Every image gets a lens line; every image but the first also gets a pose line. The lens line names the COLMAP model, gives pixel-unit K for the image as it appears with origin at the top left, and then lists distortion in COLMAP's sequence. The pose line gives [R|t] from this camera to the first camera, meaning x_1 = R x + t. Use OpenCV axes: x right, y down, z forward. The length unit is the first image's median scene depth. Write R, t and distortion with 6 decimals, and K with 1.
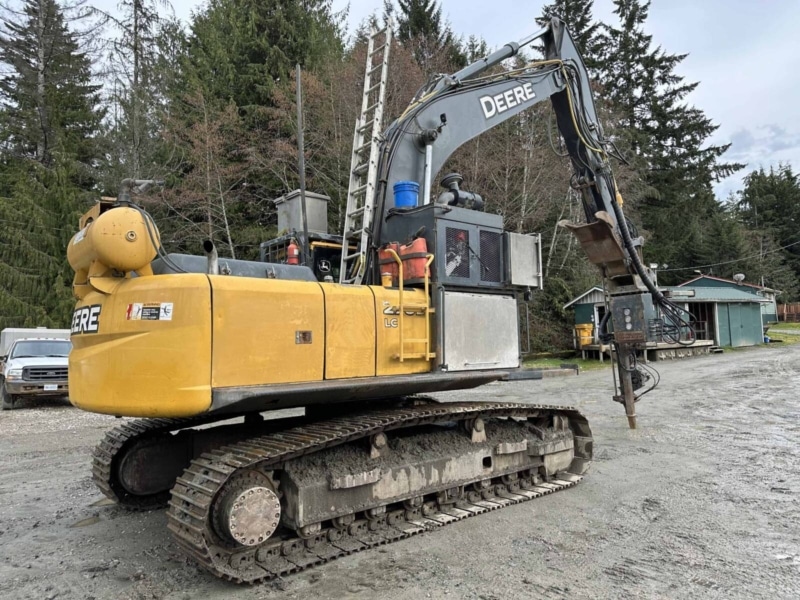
lens RADIAL K [[563.2, 0, 399.2], [0, 563.2, 295.7], [0, 0, 1]] dist [0.106293, -0.145874]
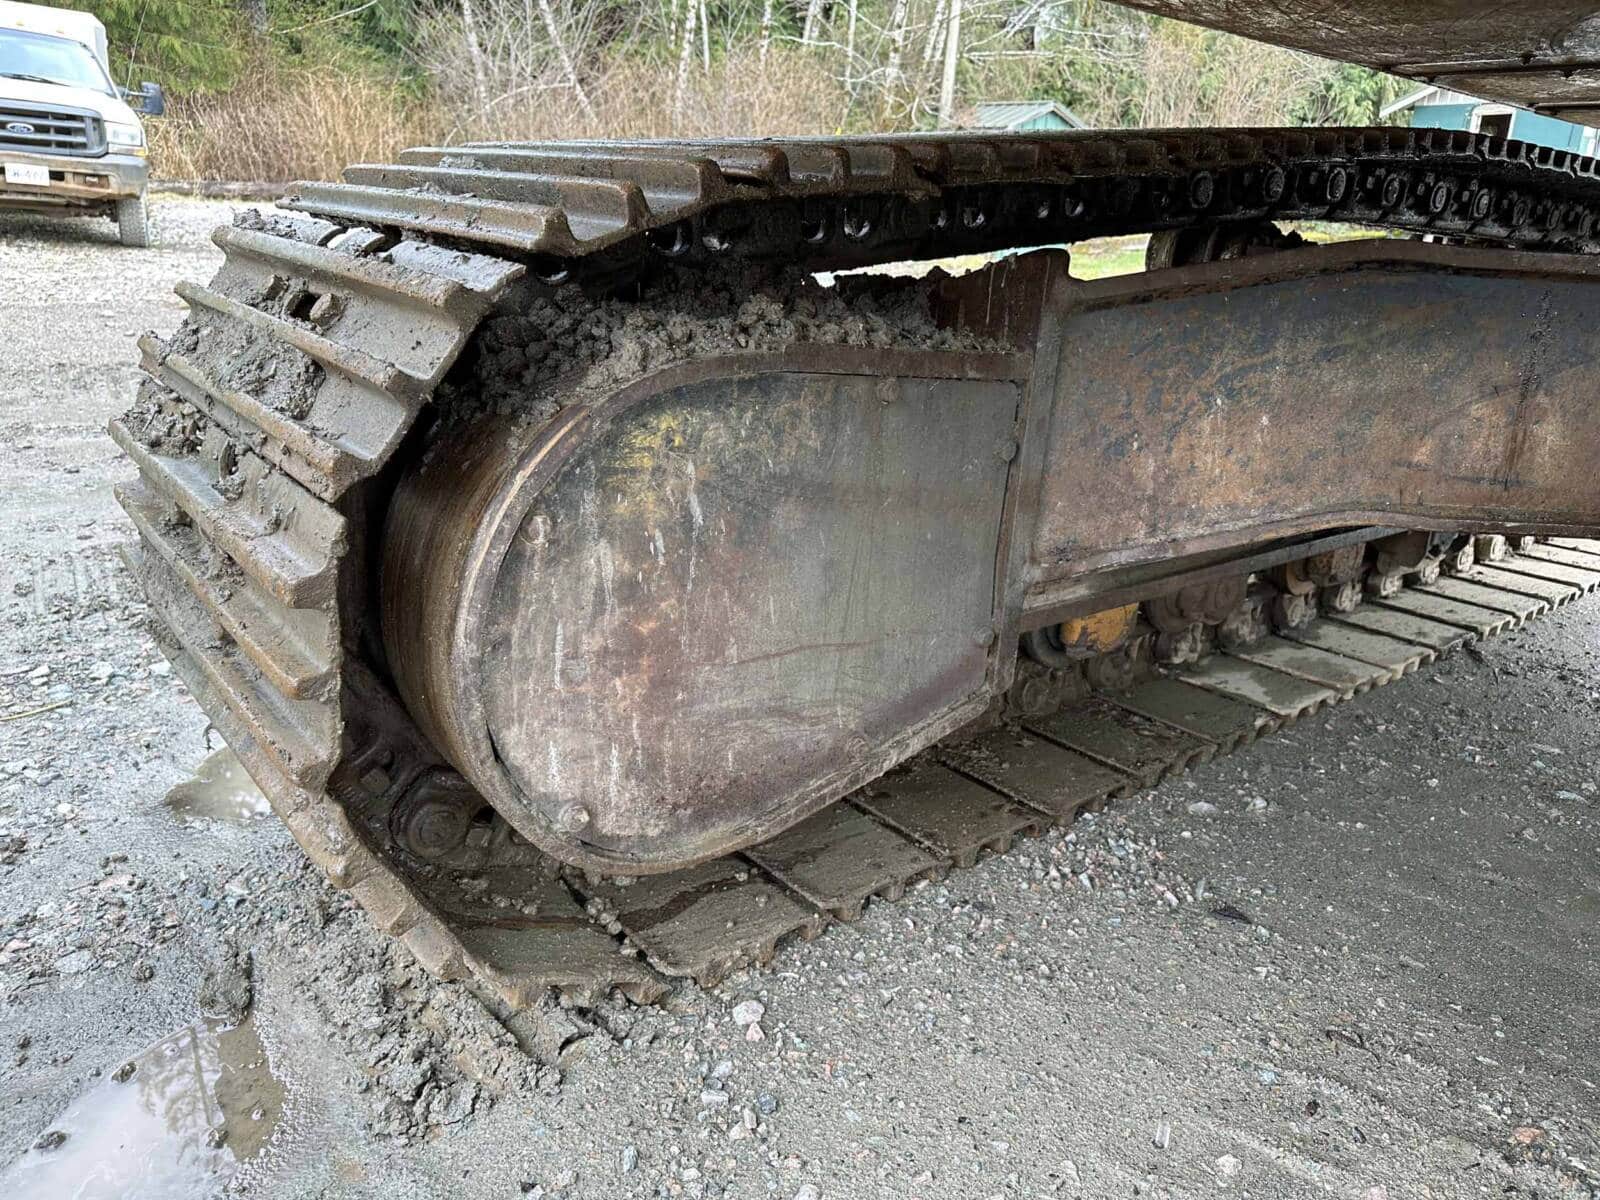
lens RADIAL K [[1131.9, 0, 800.0], [0, 1131.9, 600.0], [0, 0, 1]] dist [0.000168, 0.004798]
pose [[0.997359, 0.071223, 0.014249, -0.424963], [-0.070905, 0.912120, 0.403743, 0.221083], [0.015759, -0.403687, 0.914761, 0.827108]]
